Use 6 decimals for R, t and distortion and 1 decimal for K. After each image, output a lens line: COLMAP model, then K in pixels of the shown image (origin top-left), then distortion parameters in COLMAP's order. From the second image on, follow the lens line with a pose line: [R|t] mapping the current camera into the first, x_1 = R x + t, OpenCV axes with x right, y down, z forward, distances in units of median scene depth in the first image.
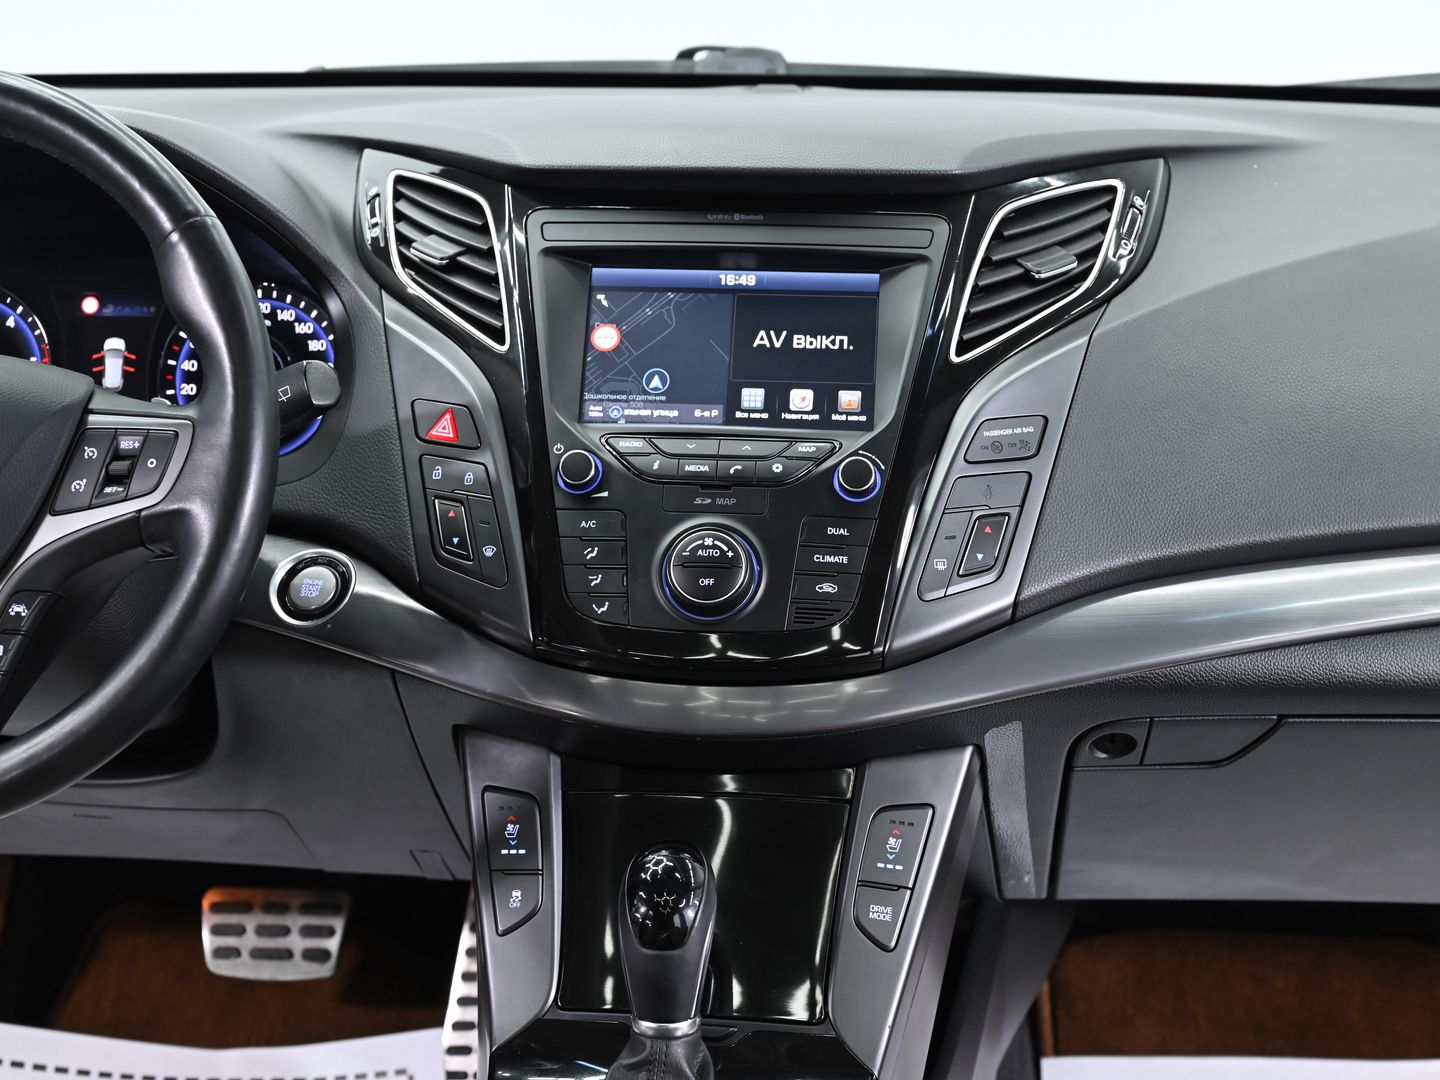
lens RADIAL K [[2441.1, 0, 720.0], [0, 2441.1, 540.0], [0, 0, 1]] dist [-0.059766, -0.075805]
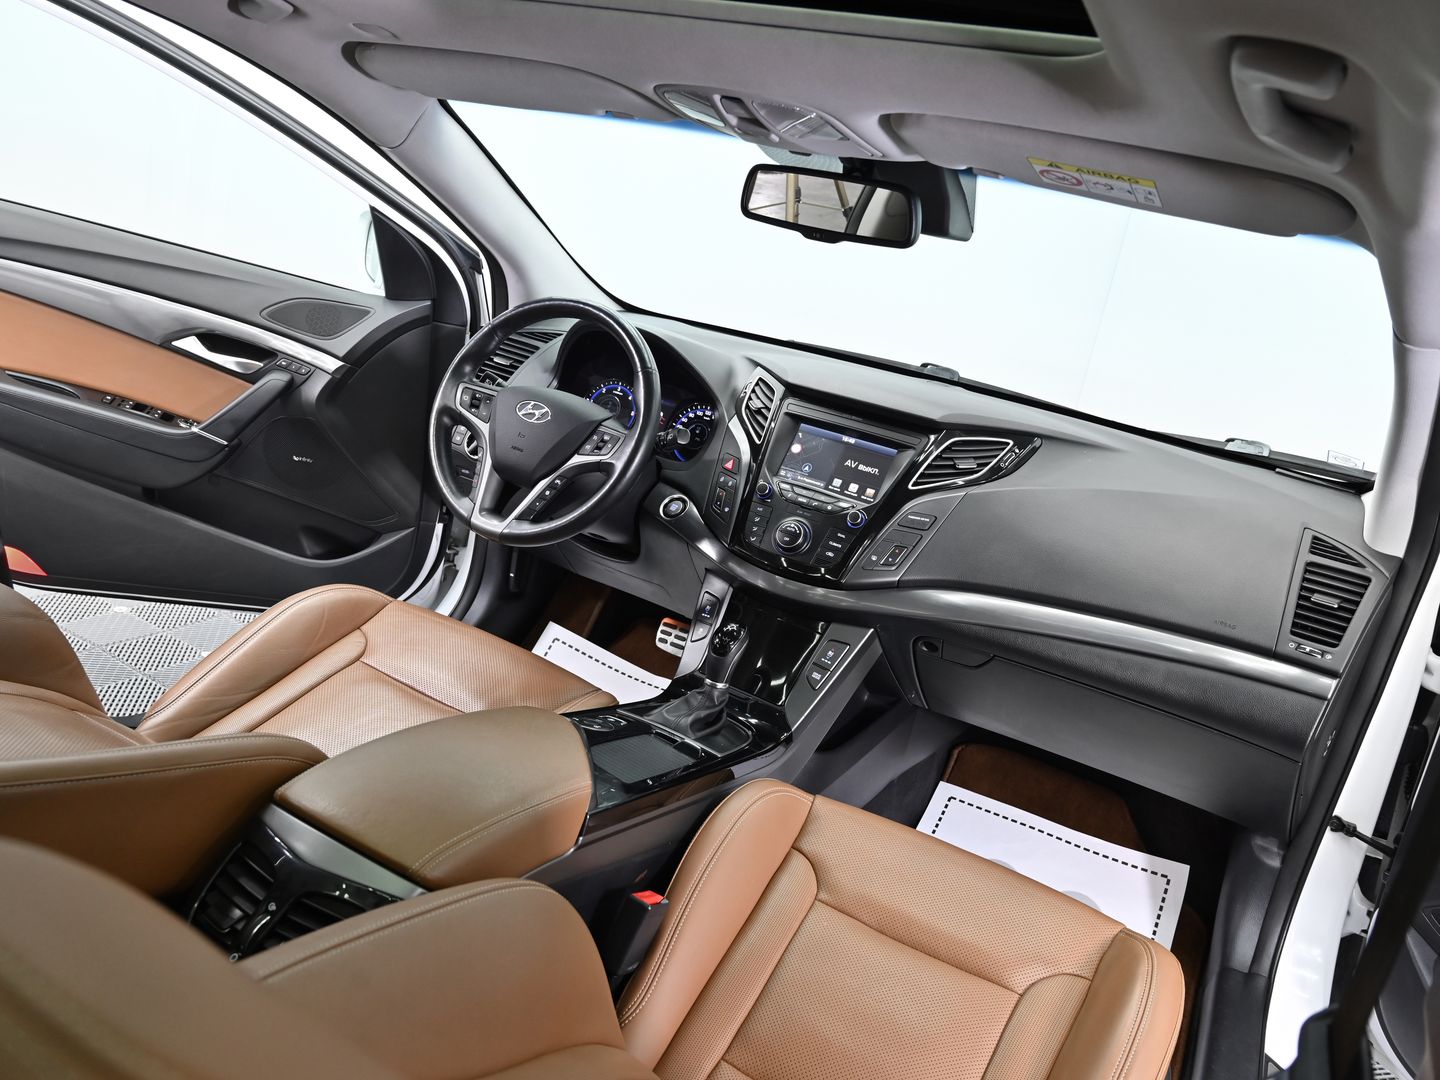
lens RADIAL K [[1015.0, 0, 720.0], [0, 1015.0, 540.0], [0, 0, 1]] dist [-0.163231, -0.000243]
pose [[0.898521, 0.272518, -0.344084, 0.302762], [-0.275253, 0.960458, 0.041914, -0.008598], [0.341901, 0.057049, 0.938003, -0.091027]]
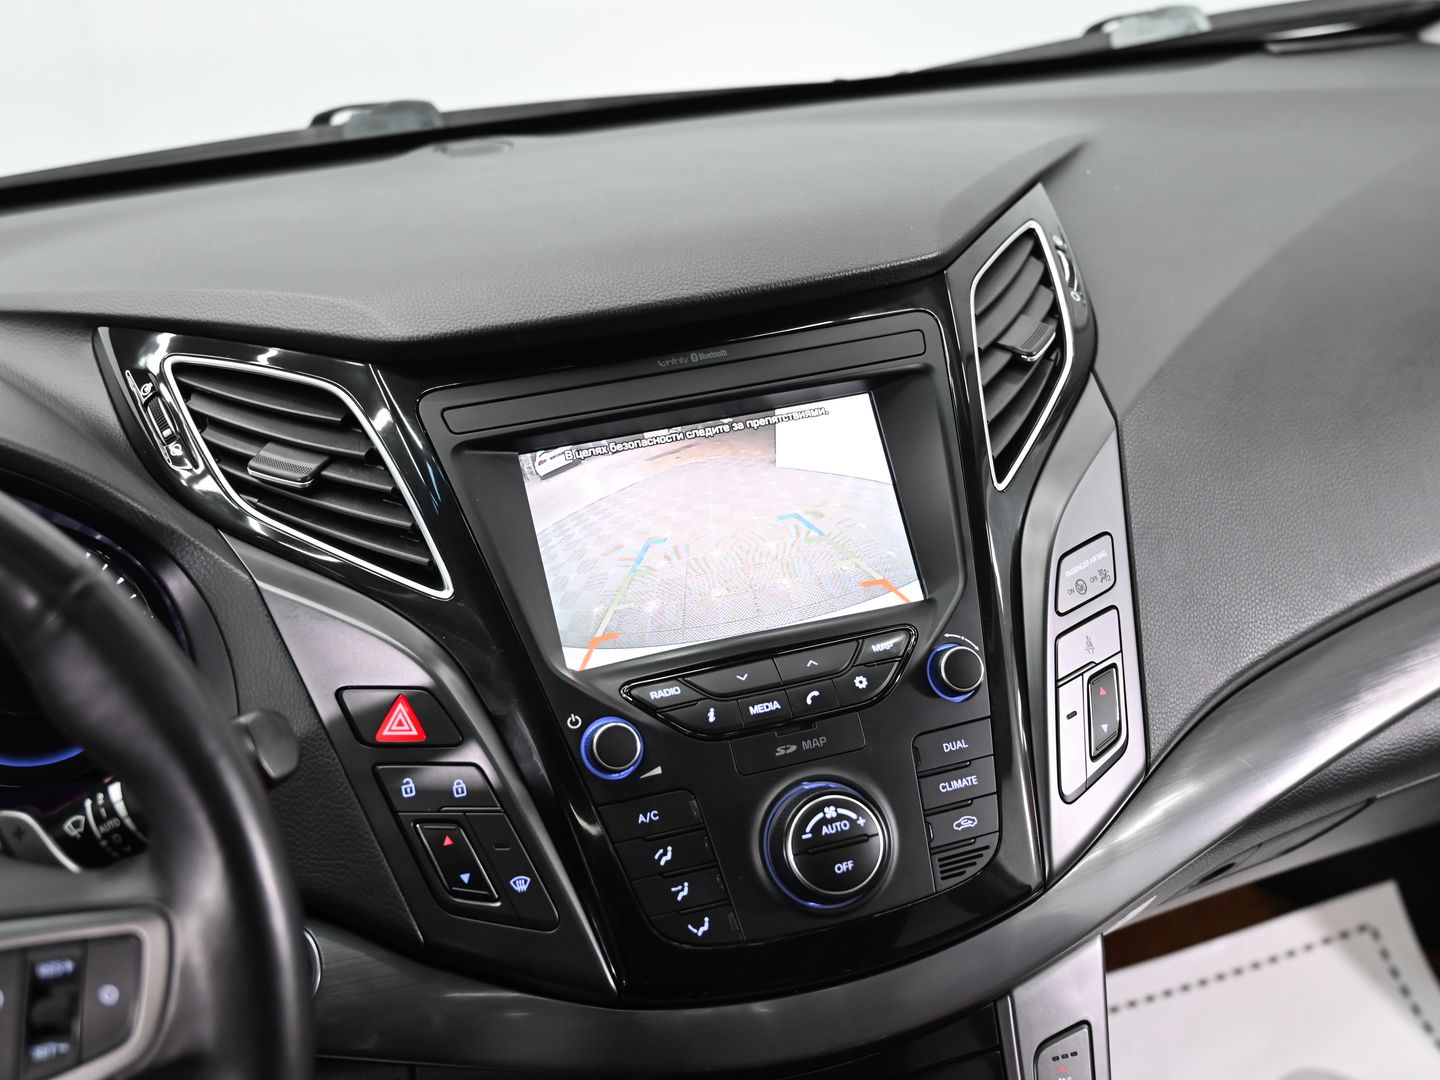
lens RADIAL K [[1754.3, 0, 695.3], [0, 1754.3, 539.4], [0, 0, 1]] dist [-0.031546, -0.013798]
pose [[0.920894, -0.218822, 0.322600, -0.189608], [0.187029, 0.974128, 0.126865, -0.150254], [-0.342014, -0.056494, 0.937995, 0.484745]]
